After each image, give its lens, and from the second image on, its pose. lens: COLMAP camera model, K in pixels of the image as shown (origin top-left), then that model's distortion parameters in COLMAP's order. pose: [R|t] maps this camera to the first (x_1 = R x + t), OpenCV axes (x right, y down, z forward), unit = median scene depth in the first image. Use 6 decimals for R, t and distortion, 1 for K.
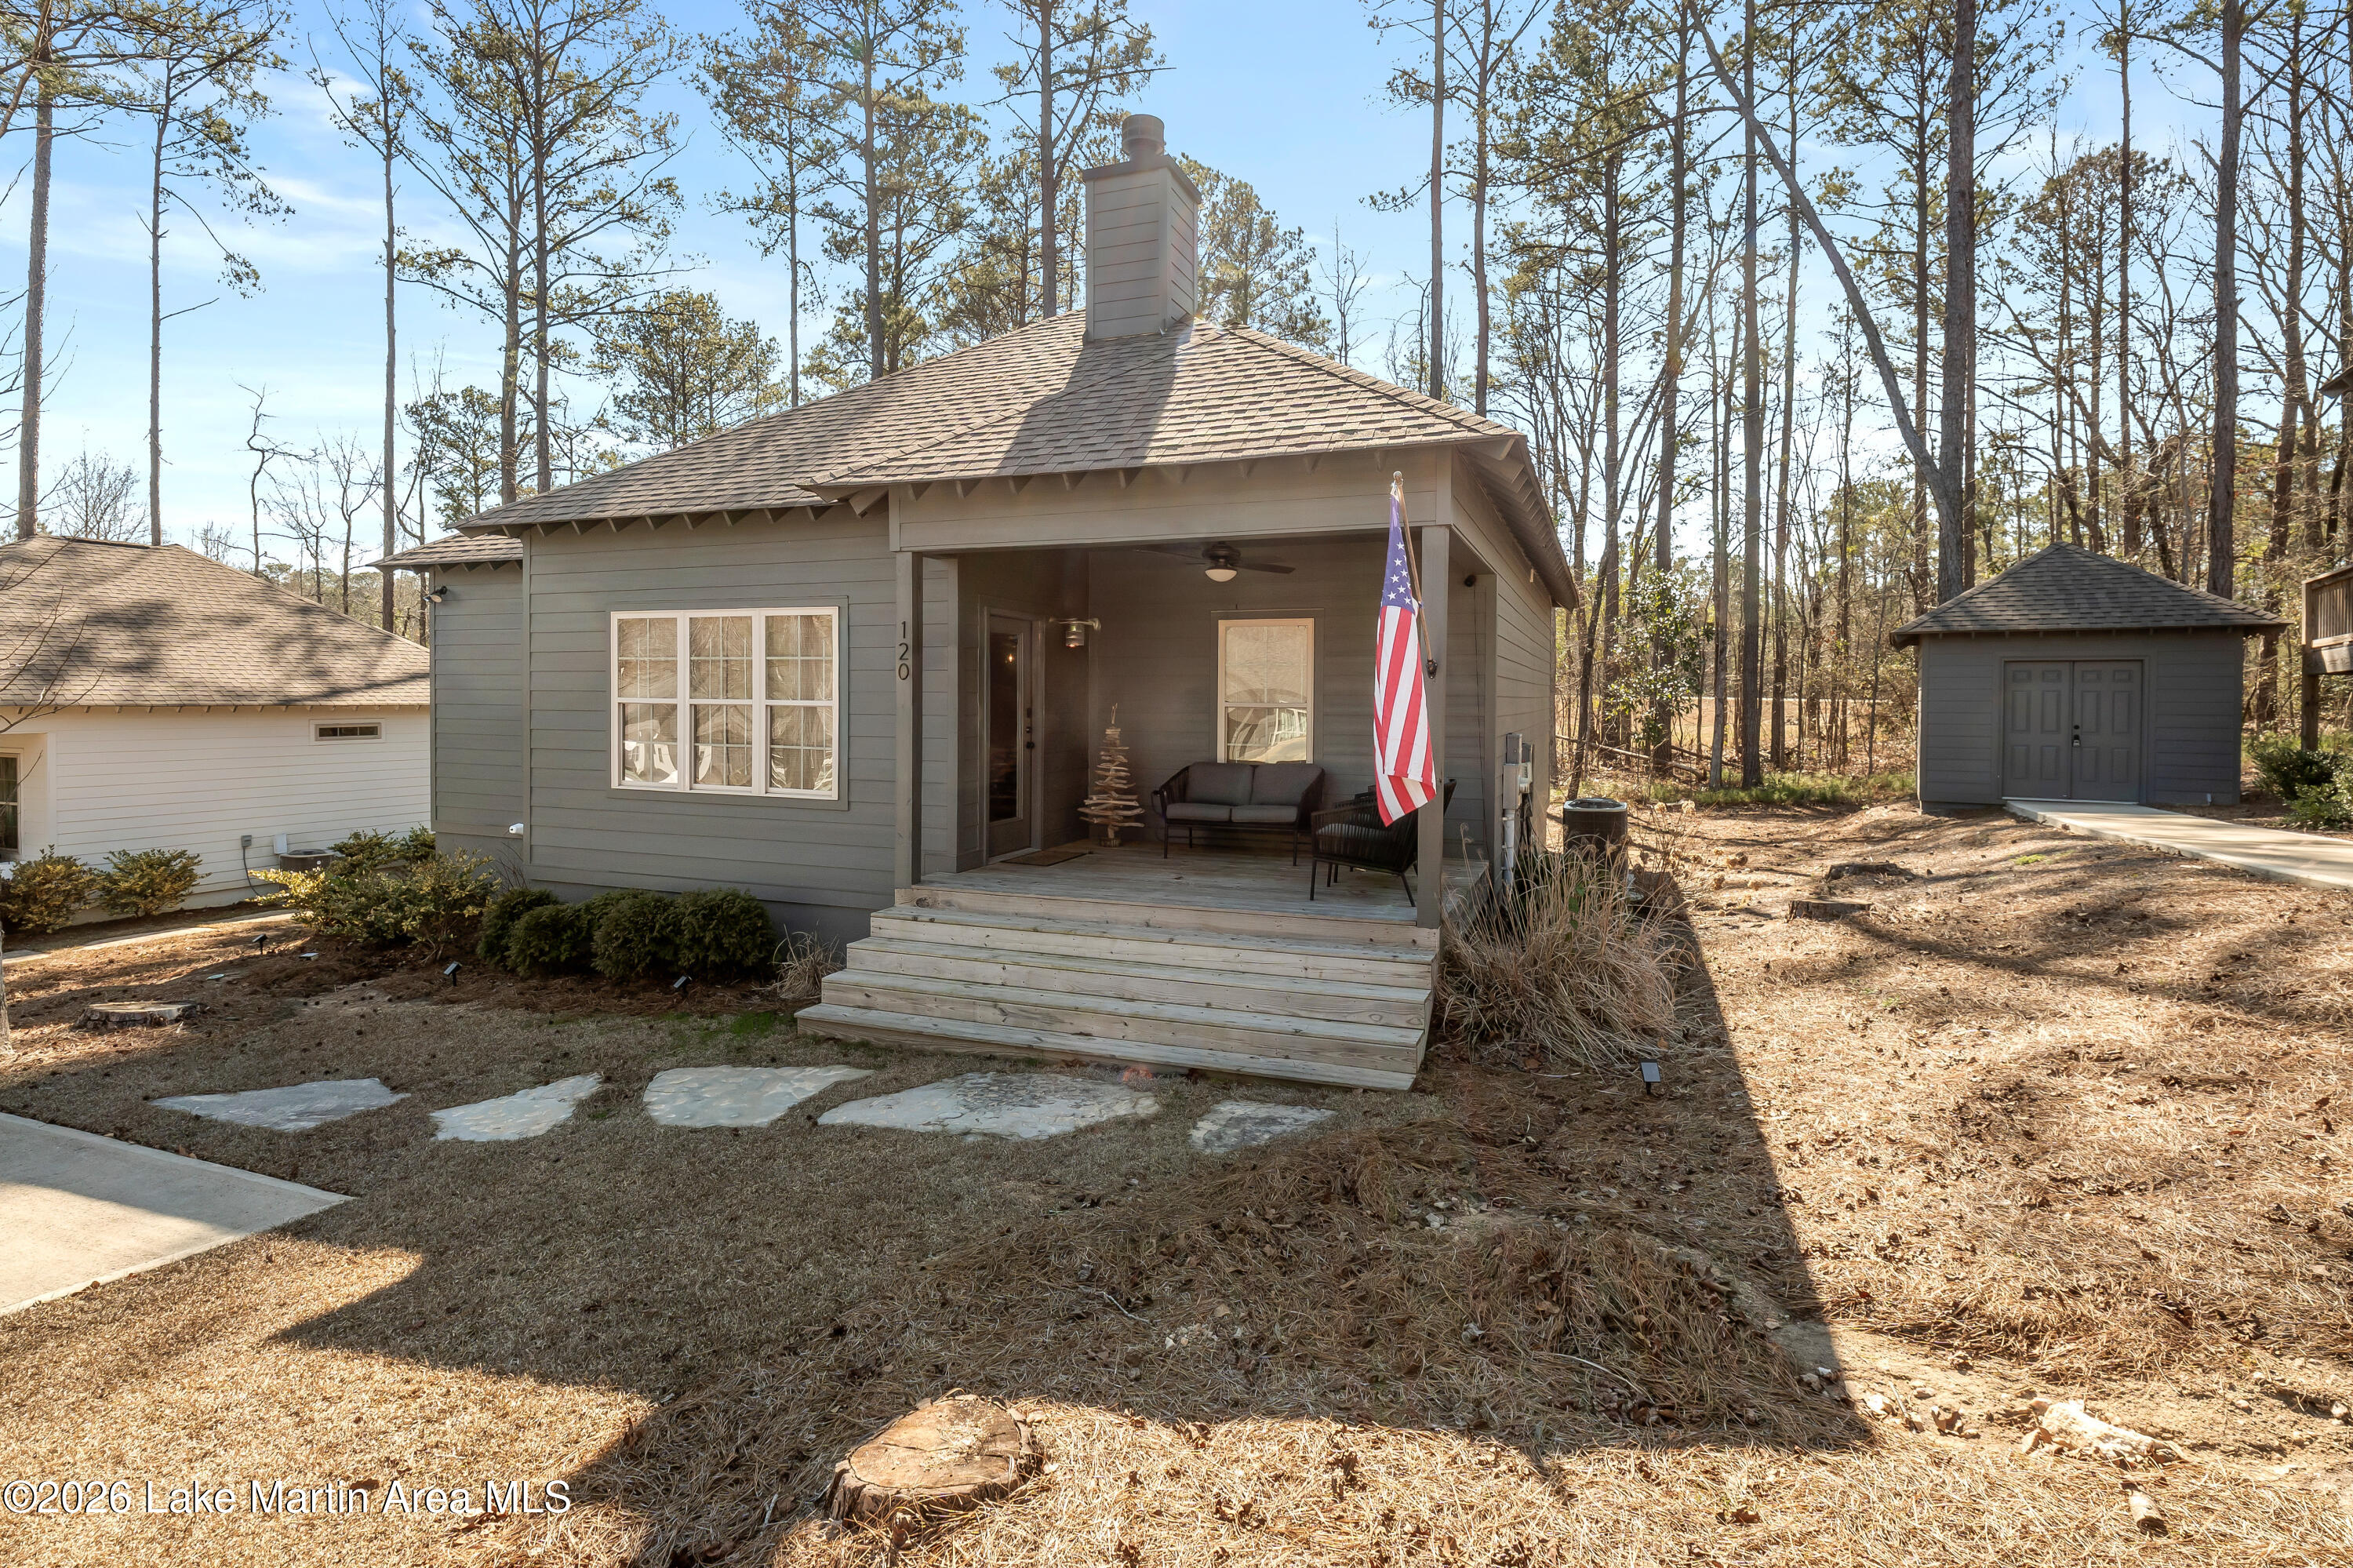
lens RADIAL K [[1107.1, 0, 1175.4], [0, 1107.1, 772.5], [0, 0, 1]] dist [-0.004497, -0.000457]
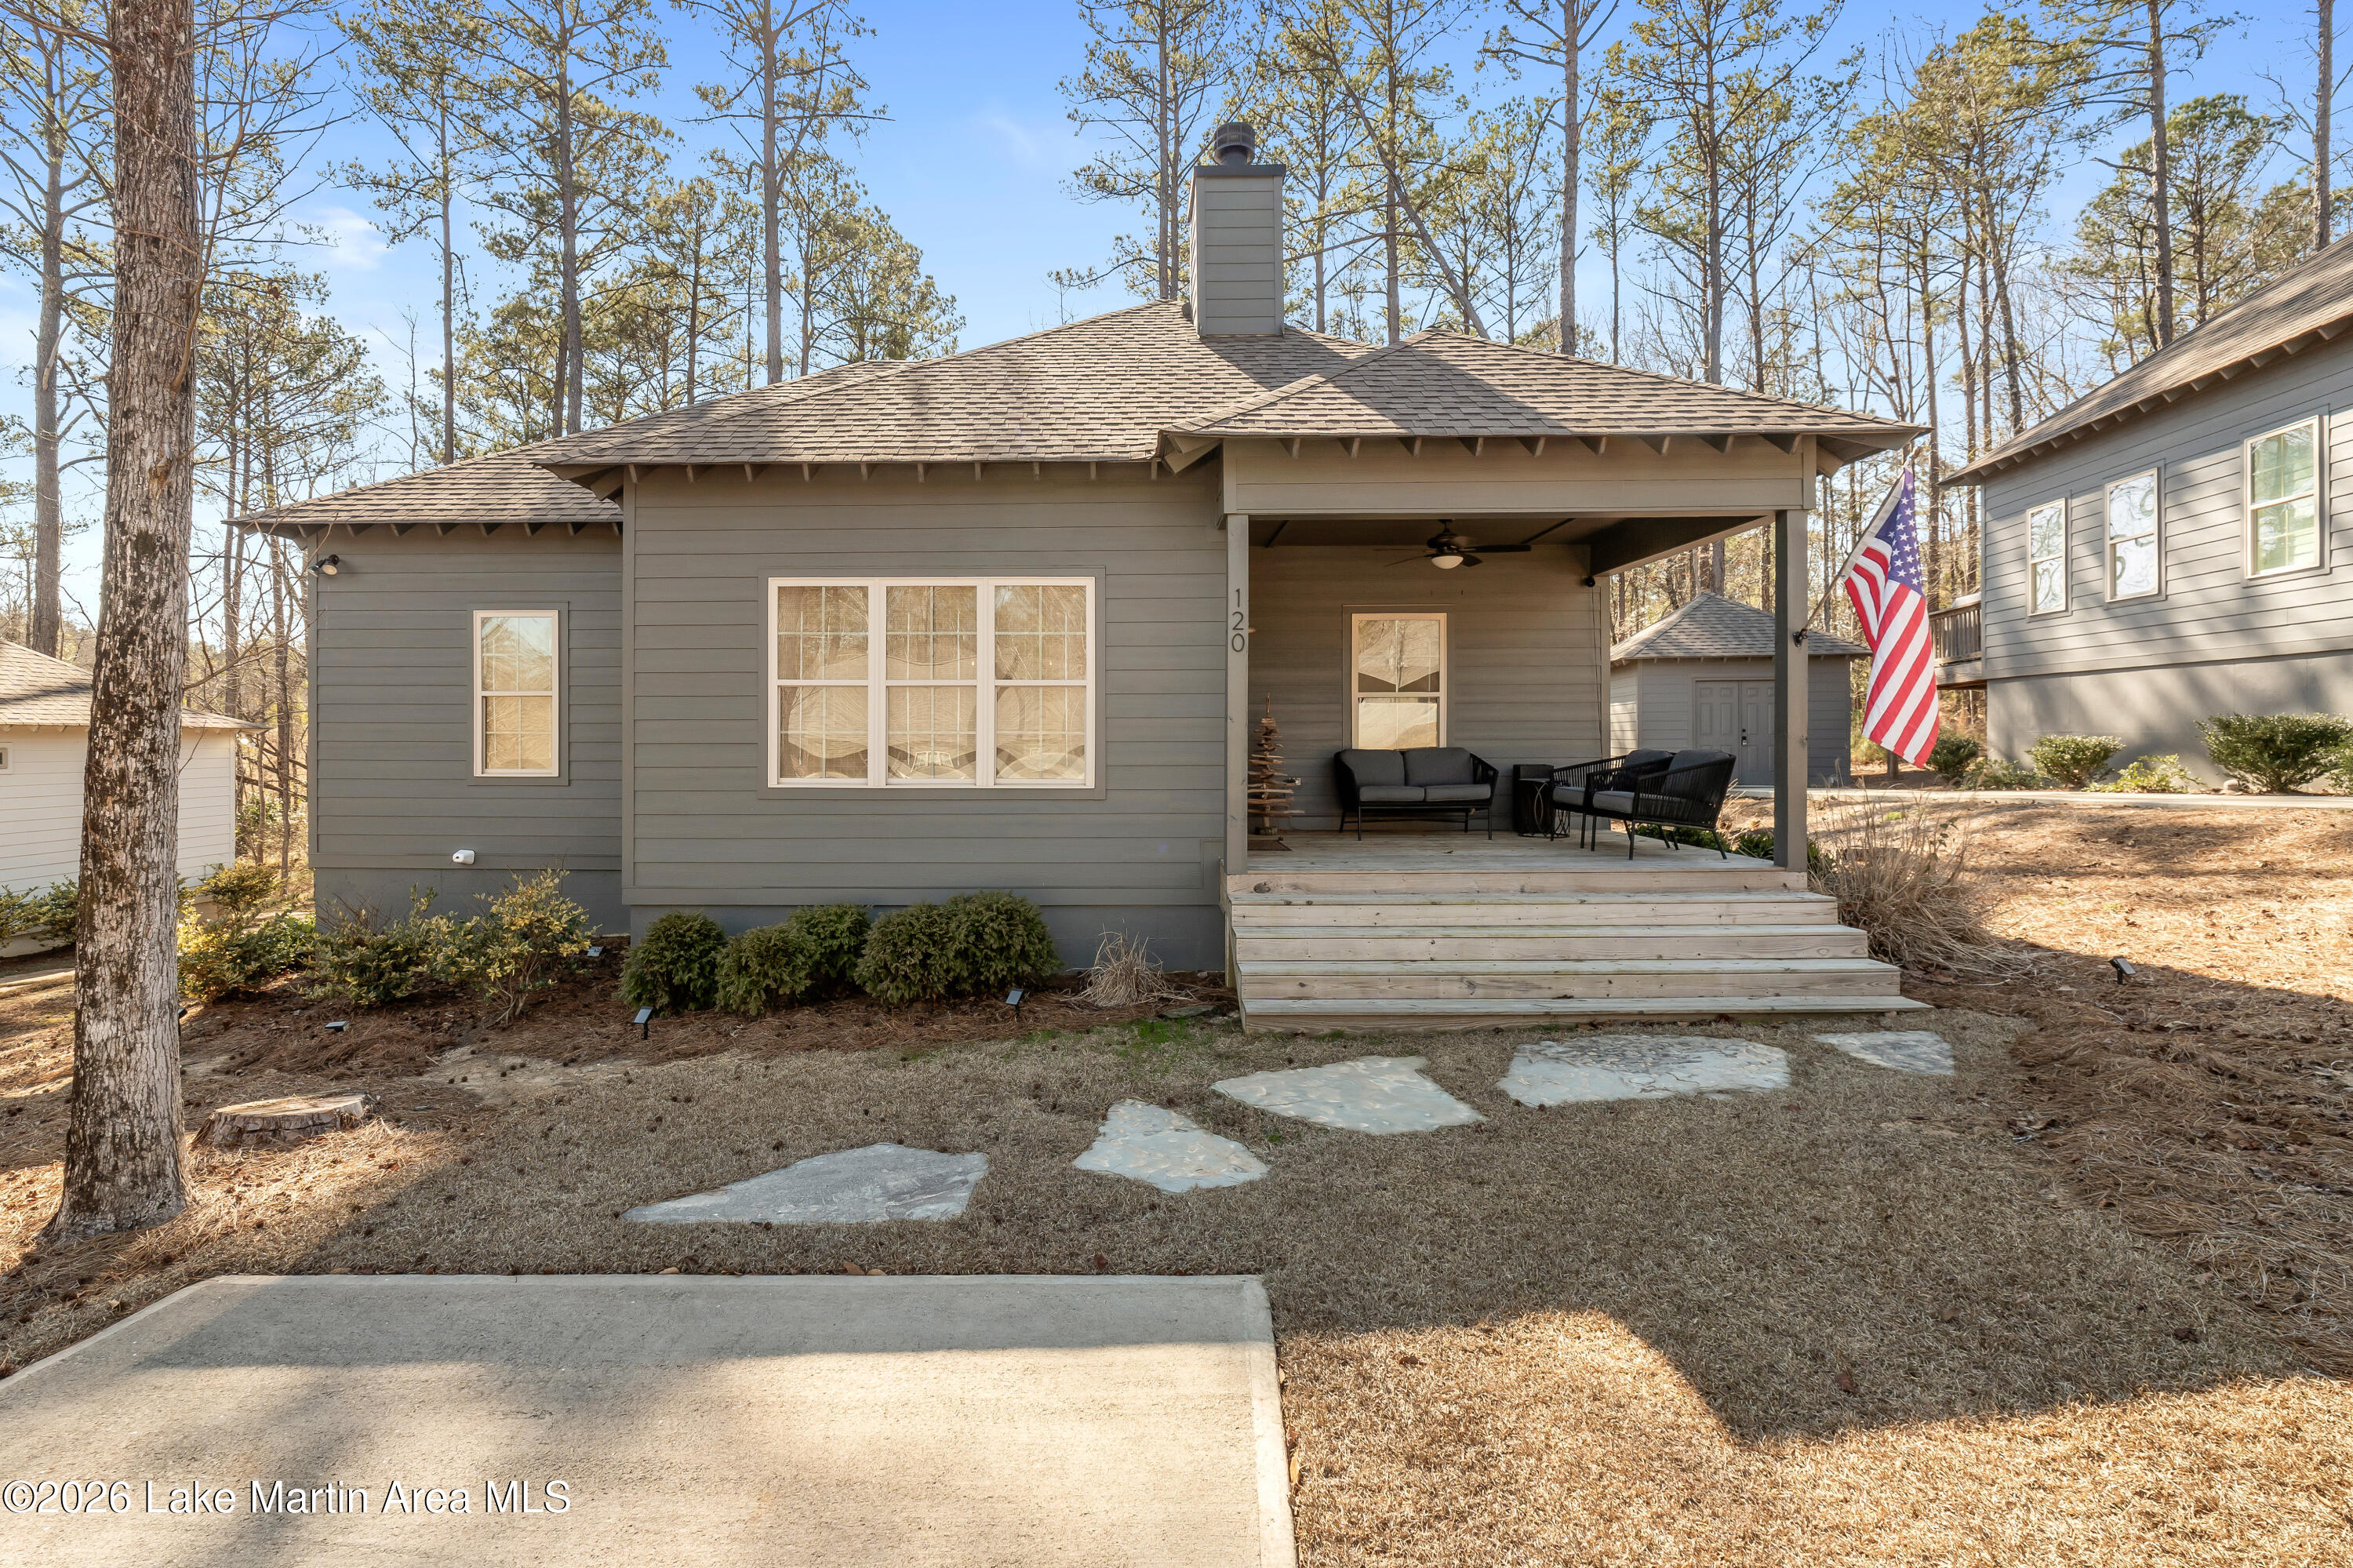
lens RADIAL K [[1011.6, 0, 1178.8], [0, 1011.6, 778.9], [0, 0, 1]] dist [-0.006359, -0.001182]
pose [[0.940284, -0.024550, 0.339505, -0.636294], [0.031718, 0.999375, -0.015578, 0.039490], [-0.338911, 0.025416, 0.940475, 0.234247]]
